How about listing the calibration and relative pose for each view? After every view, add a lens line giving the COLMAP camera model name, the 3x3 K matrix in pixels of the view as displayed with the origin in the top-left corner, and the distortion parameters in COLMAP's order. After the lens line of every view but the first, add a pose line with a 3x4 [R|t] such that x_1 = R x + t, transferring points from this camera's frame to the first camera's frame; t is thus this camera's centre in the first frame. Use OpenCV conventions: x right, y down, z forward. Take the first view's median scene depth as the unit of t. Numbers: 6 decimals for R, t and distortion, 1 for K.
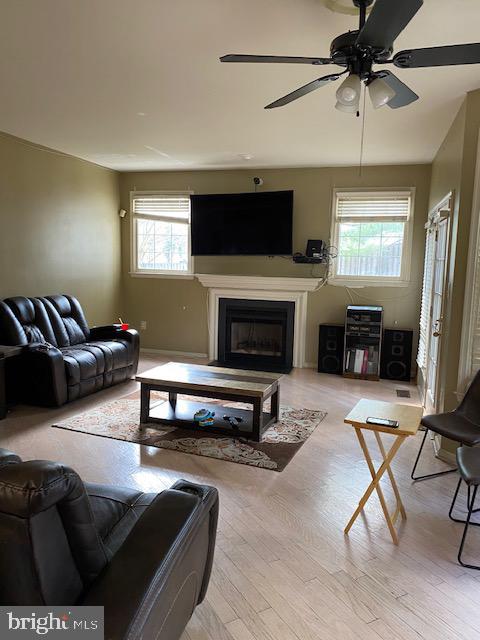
lens RADIAL K [[492.1, 0, 236.7], [0, 492.1, 319.3], [0, 0, 1]] dist [0.017070, -0.003821]
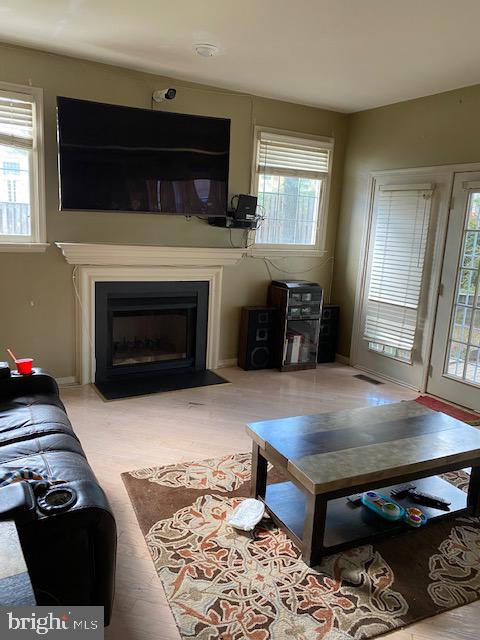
lens RADIAL K [[492.1, 0, 240.5], [0, 492.1, 319.5], [0, 0, 1]] dist [0.017070, -0.003821]
pose [[0.688567, -0.126595, 0.714037, -0.381827], [0.055091, 0.990931, 0.122561, -0.067618], [-0.723077, -0.045055, 0.689296, 0.486289]]
